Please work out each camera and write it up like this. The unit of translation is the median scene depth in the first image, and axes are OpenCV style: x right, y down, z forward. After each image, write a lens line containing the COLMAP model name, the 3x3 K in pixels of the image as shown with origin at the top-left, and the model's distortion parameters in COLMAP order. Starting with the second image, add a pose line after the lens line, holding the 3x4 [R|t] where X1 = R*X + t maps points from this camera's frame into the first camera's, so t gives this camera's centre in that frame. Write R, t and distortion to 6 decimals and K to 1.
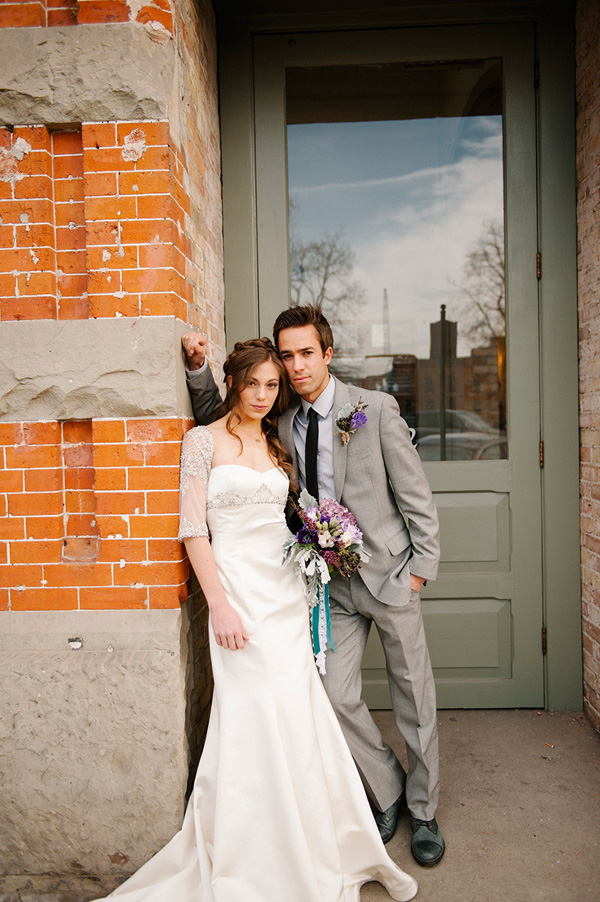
lens RADIAL K [[761.6, 0, 300.0], [0, 761.6, 451.0], [0, 0, 1]] dist [-0.011021, 0.000911]
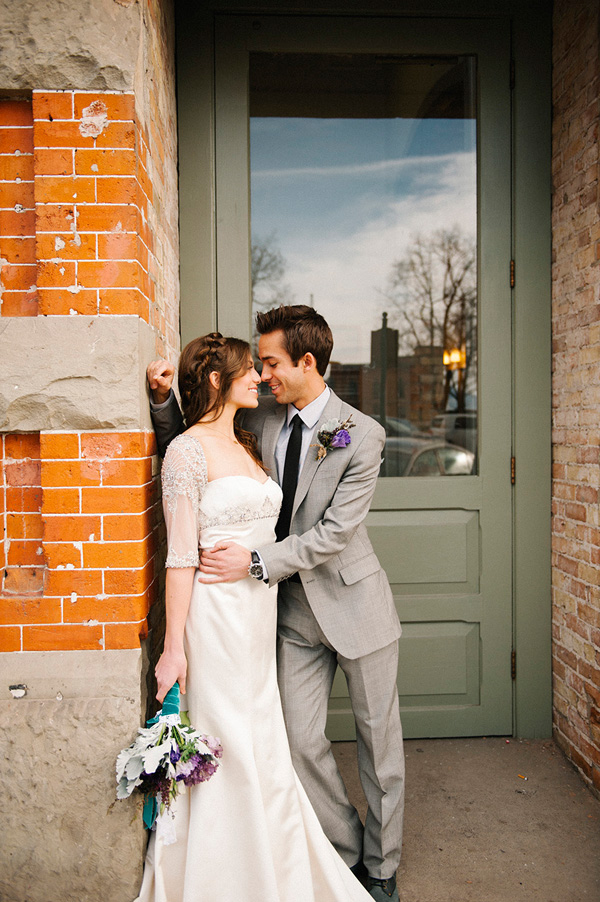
lens RADIAL K [[761.6, 0, 300.0], [0, 761.6, 451.0], [0, 0, 1]] dist [-0.011021, 0.000911]
pose [[0.995239, 0.009811, 0.096973, -0.060623], [-0.009191, 0.999934, -0.006836, -0.016124], [-0.097034, 0.005912, 0.995263, 0.105093]]
